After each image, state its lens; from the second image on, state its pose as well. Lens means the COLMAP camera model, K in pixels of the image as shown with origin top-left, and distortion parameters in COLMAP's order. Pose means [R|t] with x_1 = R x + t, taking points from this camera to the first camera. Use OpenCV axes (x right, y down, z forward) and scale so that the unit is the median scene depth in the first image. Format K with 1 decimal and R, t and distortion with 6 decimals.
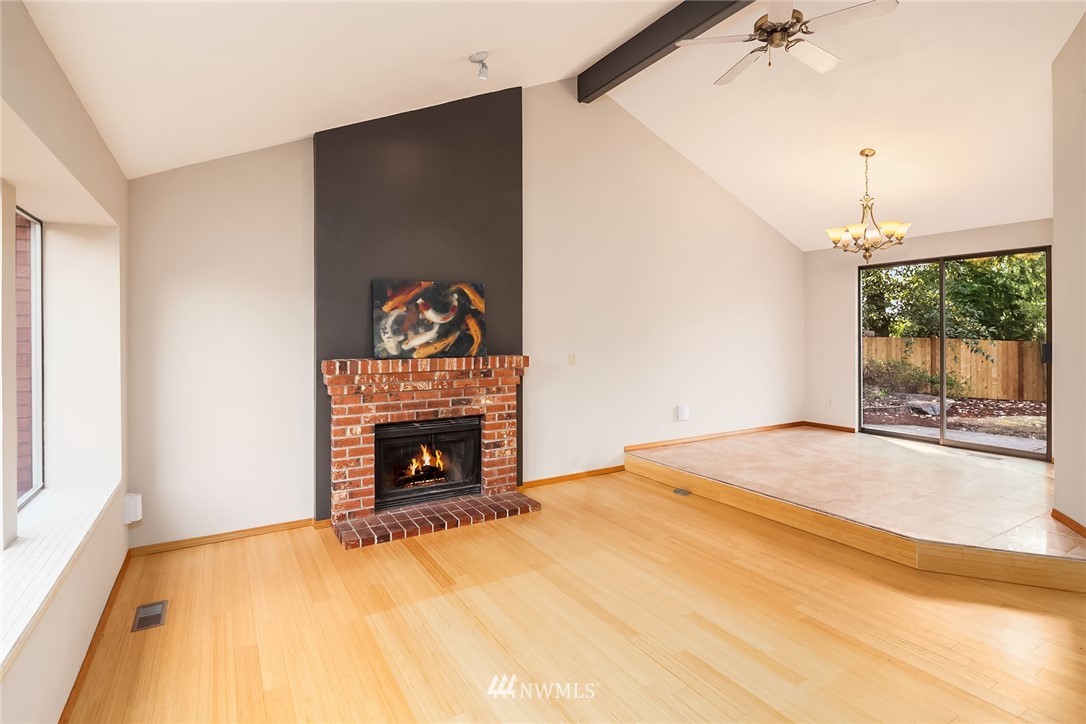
lens RADIAL K [[538.4, 0, 541.0], [0, 538.4, 331.7], [0, 0, 1]] dist [0.004216, 0.000236]
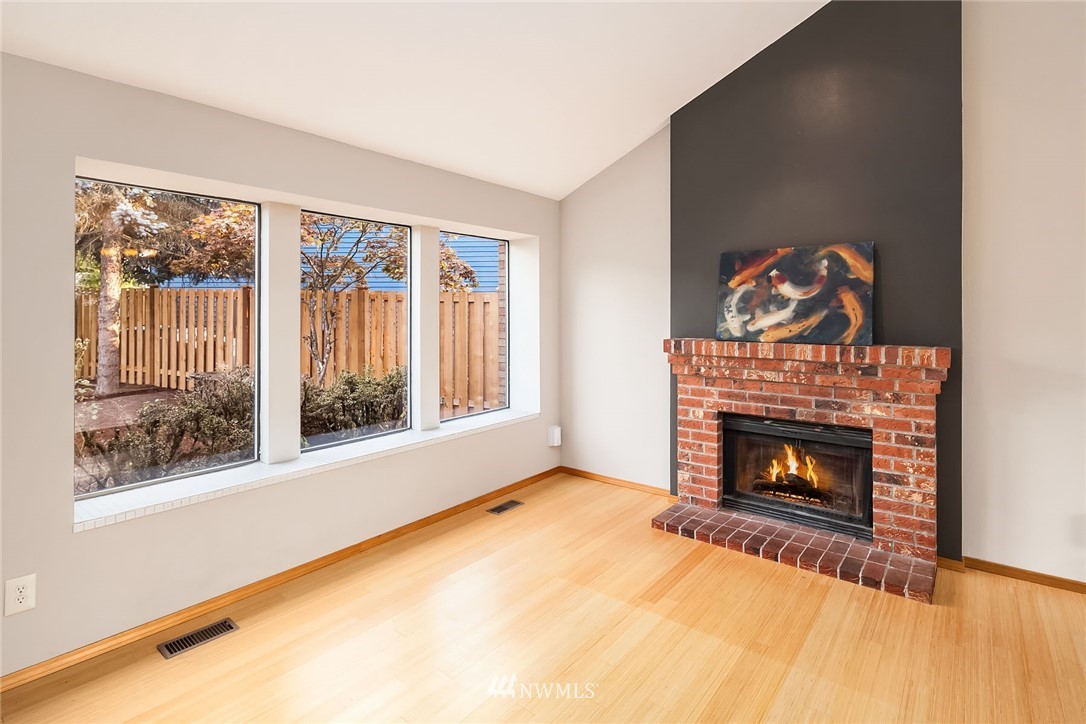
lens RADIAL K [[538.4, 0, 543.3], [0, 538.4, 310.9], [0, 0, 1]] dist [0.004216, 0.000236]
pose [[0.346659, 0.002889, -0.937987, 0.416218], [0.000605, 0.999994, 0.003304, -0.001693], [0.937991, -0.001713, 0.346655, 0.378024]]
